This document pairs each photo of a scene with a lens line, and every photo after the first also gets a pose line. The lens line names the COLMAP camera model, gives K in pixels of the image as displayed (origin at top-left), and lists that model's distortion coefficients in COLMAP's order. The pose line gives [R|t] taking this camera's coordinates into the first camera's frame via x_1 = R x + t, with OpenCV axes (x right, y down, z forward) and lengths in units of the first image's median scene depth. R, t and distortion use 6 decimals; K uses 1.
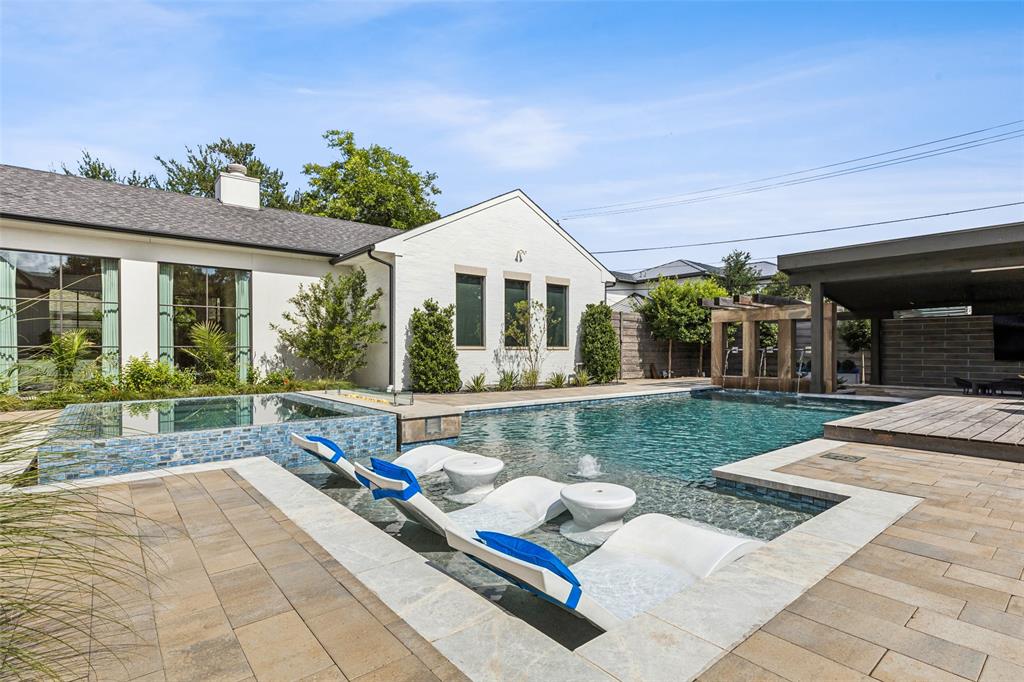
lens RADIAL K [[501.7, 0, 513.6], [0, 501.7, 345.1], [0, 0, 1]] dist [-0.013204, 0.000760]
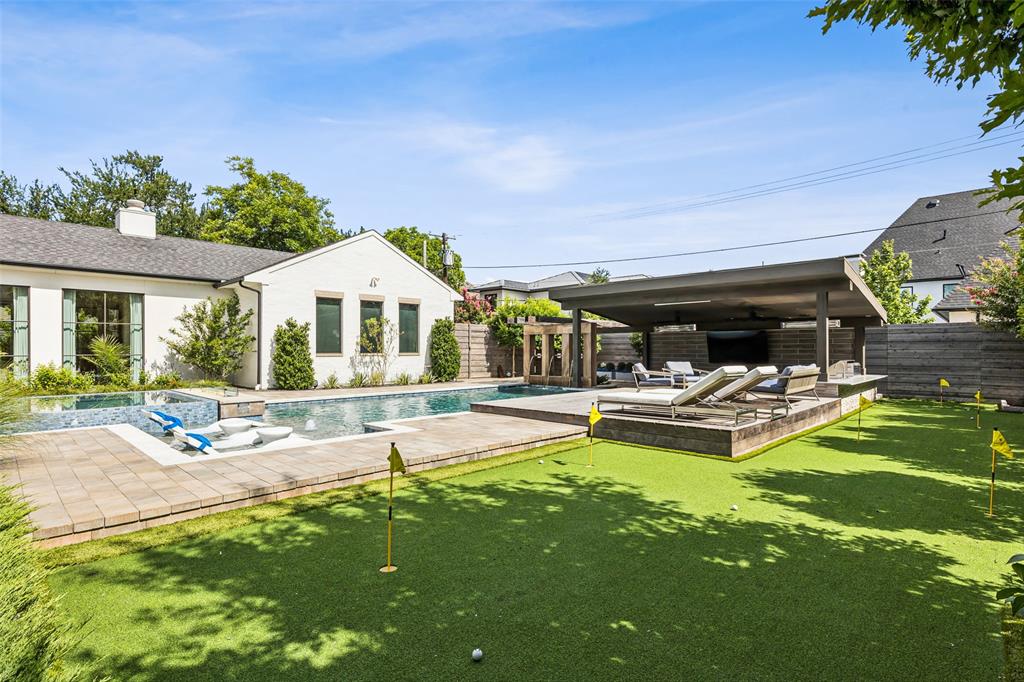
lens RADIAL K [[501.7, 0, 514.2], [0, 501.7, 343.0], [0, 0, 1]] dist [-0.013204, 0.000760]
pose [[0.992705, 0.000669, 0.120566, 0.221803], [-0.000370, 0.999997, -0.002503, -0.021170], [-0.120567, 0.002440, 0.992702, -0.315532]]
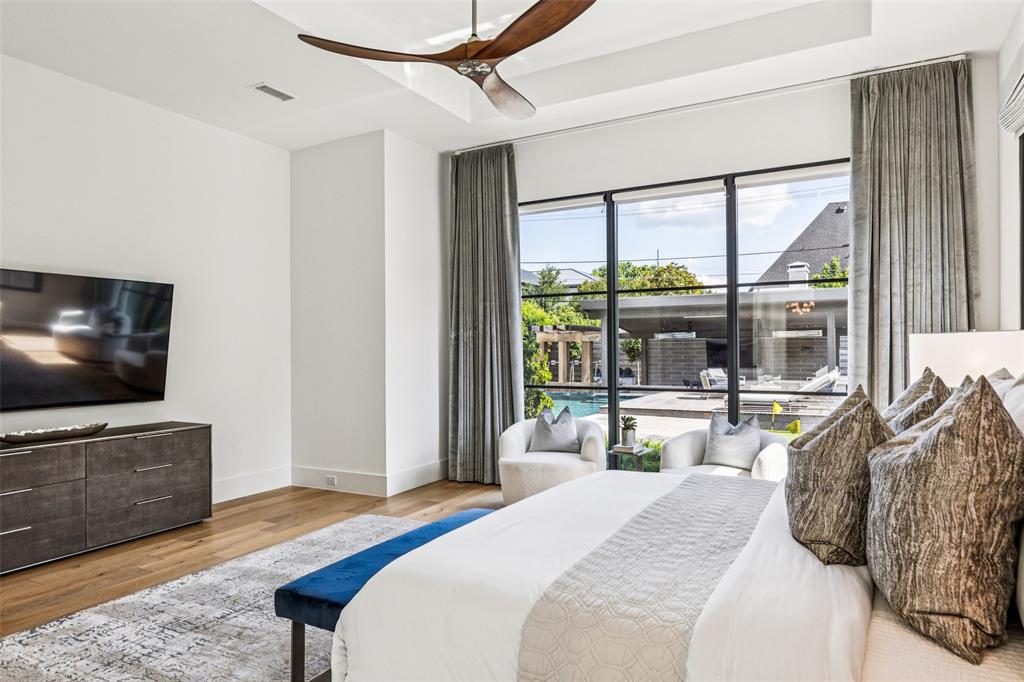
lens RADIAL K [[619.2, 0, 517.1], [0, 619.2, 344.7], [0, 0, 1]] dist [0.005256, 0.003146]
pose [[0.928840, -0.005050, 0.370446, -0.269062], [0.003568, 0.999983, 0.004687, -0.046748], [-0.370463, -0.003032, 0.928842, -0.520005]]
